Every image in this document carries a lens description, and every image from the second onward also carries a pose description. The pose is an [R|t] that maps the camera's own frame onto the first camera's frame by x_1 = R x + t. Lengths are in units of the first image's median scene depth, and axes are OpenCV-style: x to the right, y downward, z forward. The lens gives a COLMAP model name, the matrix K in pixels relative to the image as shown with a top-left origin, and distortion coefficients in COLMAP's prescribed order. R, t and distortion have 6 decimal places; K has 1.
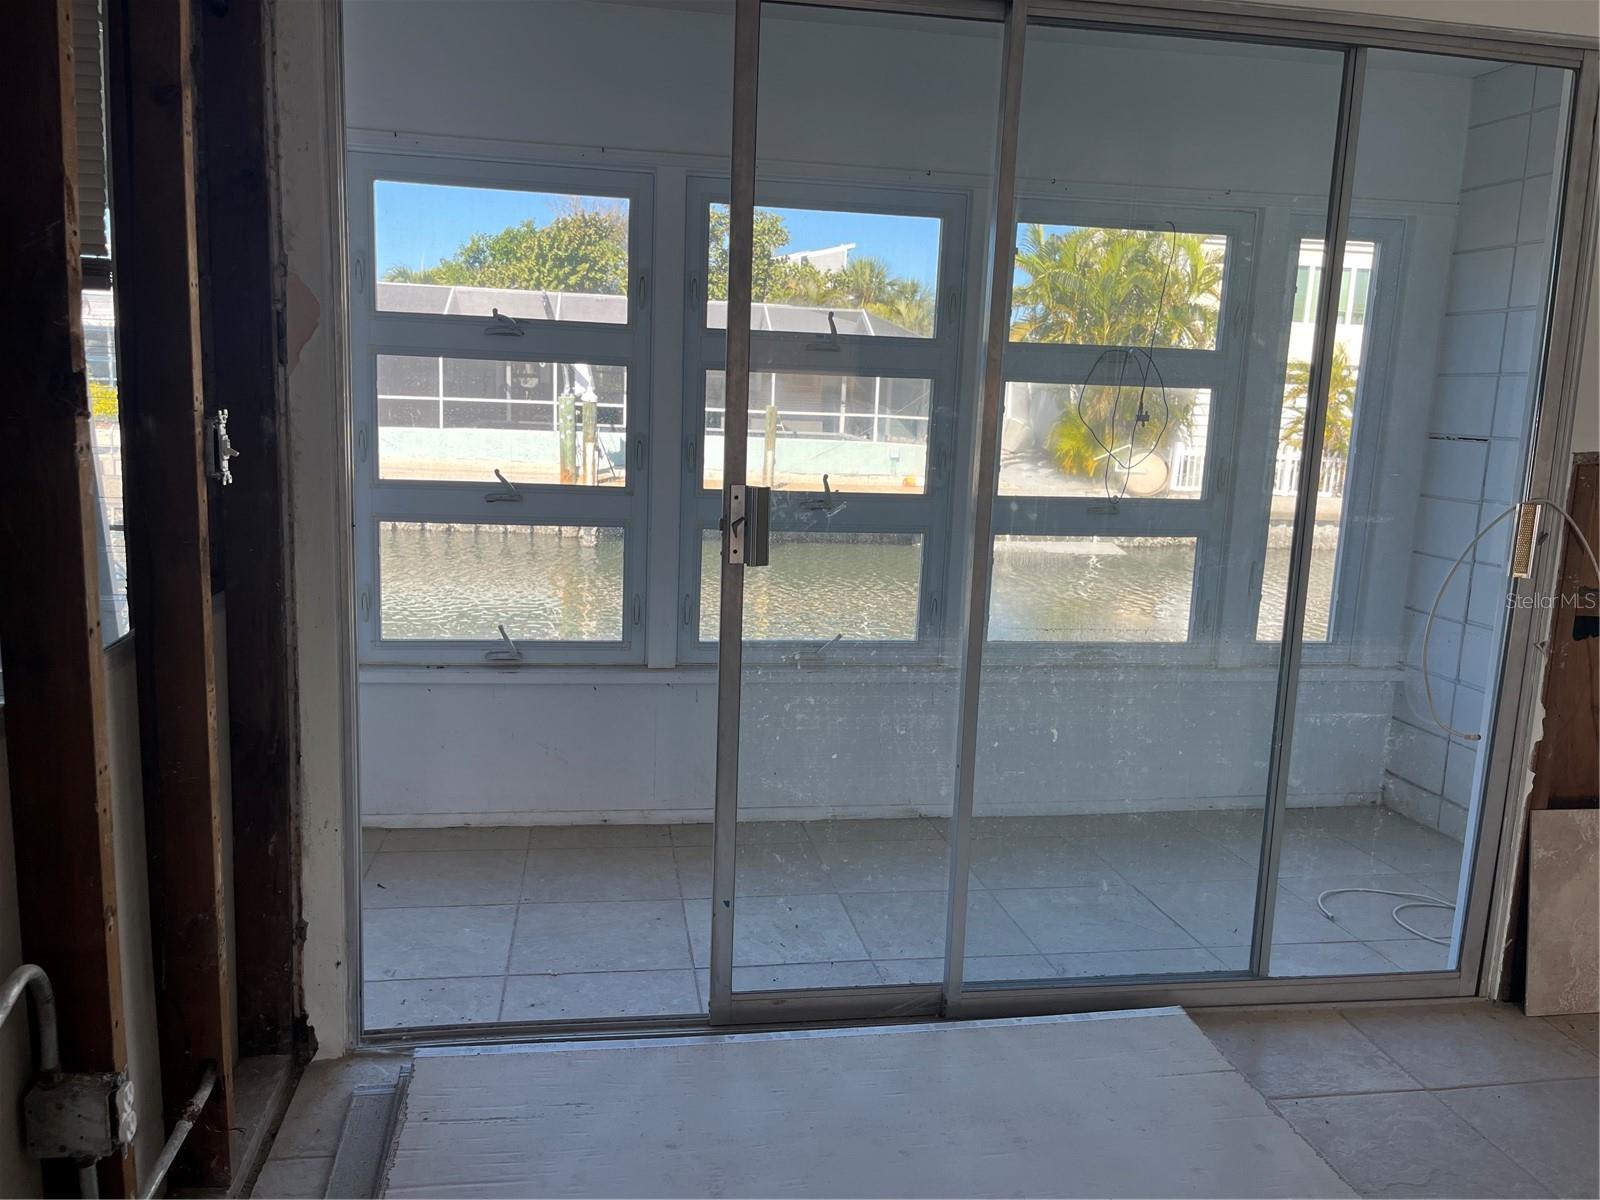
lens RADIAL K [[1250.8, 0, 800.0], [0, 1250.8, 600.0], [0, 0, 1]] dist [0.051357, 0.001409]
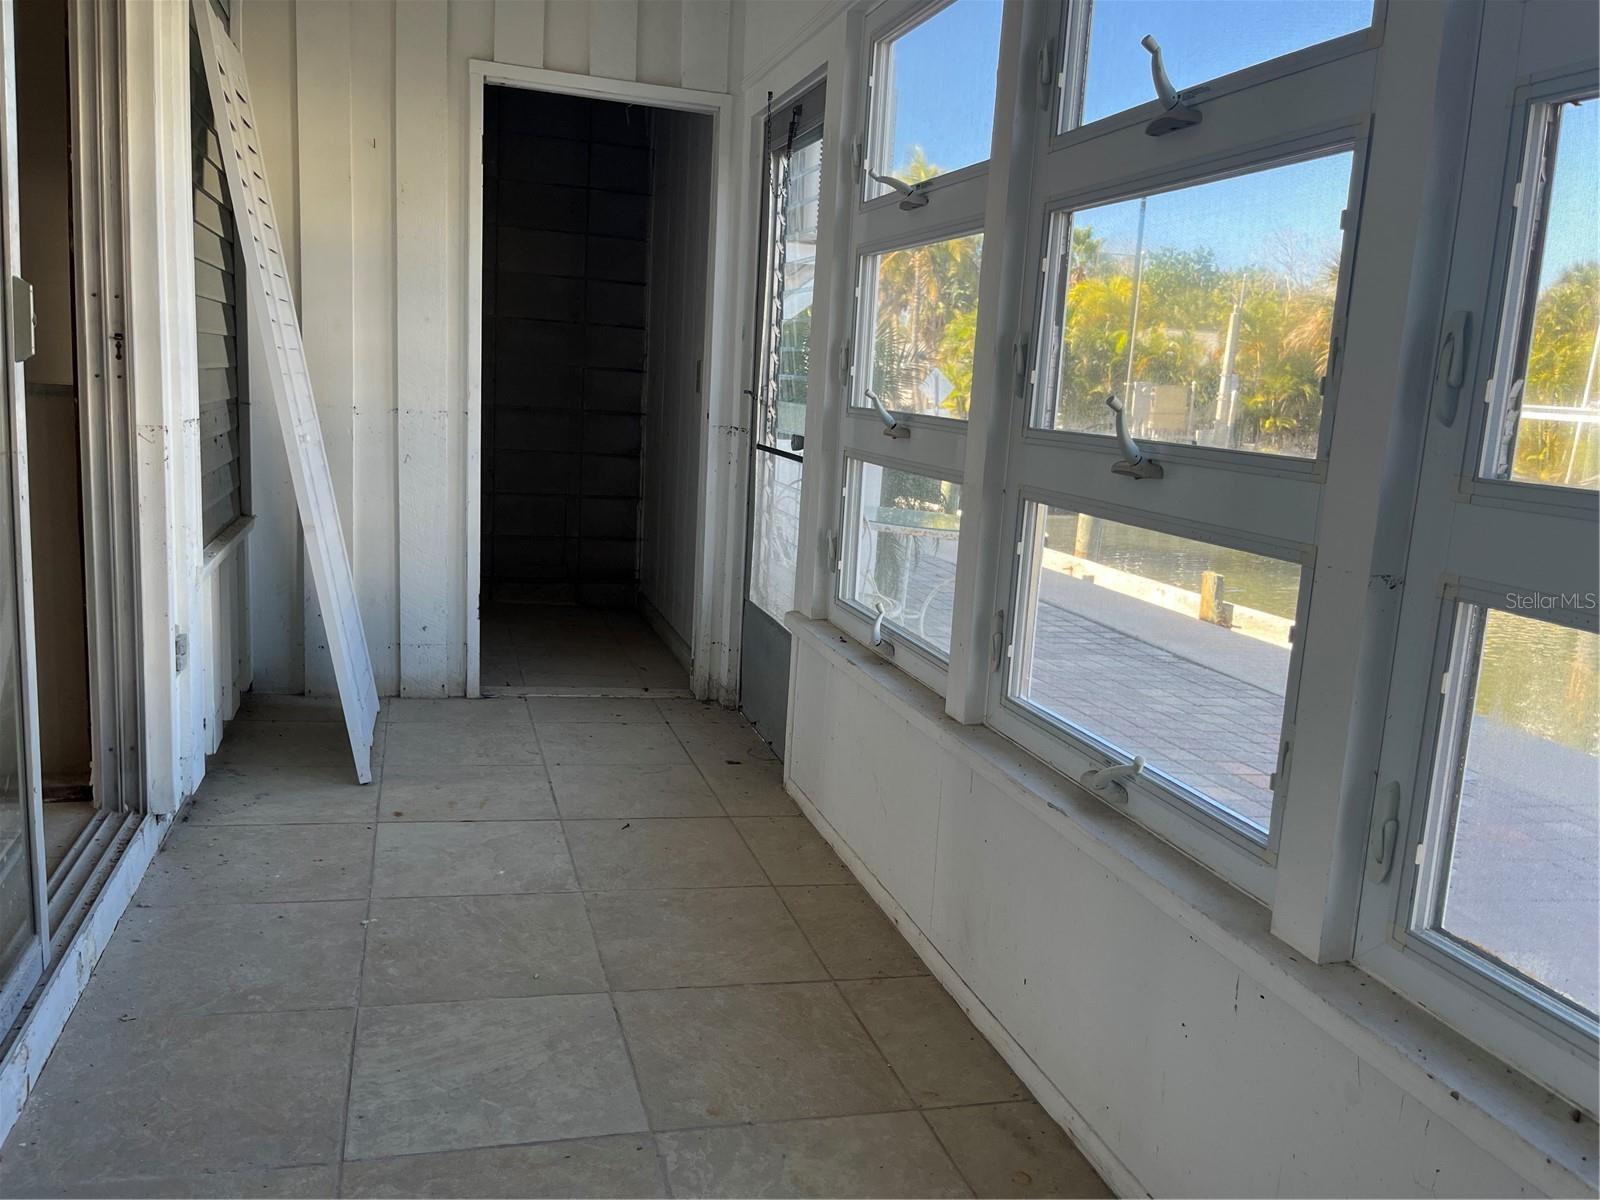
lens RADIAL K [[1250.8, 0, 800.0], [0, 1250.8, 600.0], [0, 0, 1]] dist [0.051357, 0.001409]
pose [[0.118536, 0.142395, -0.982686, 0.516850], [-0.224885, 0.967798, 0.113111, -0.055264], [0.967148, 0.207583, 0.146742, 0.917975]]
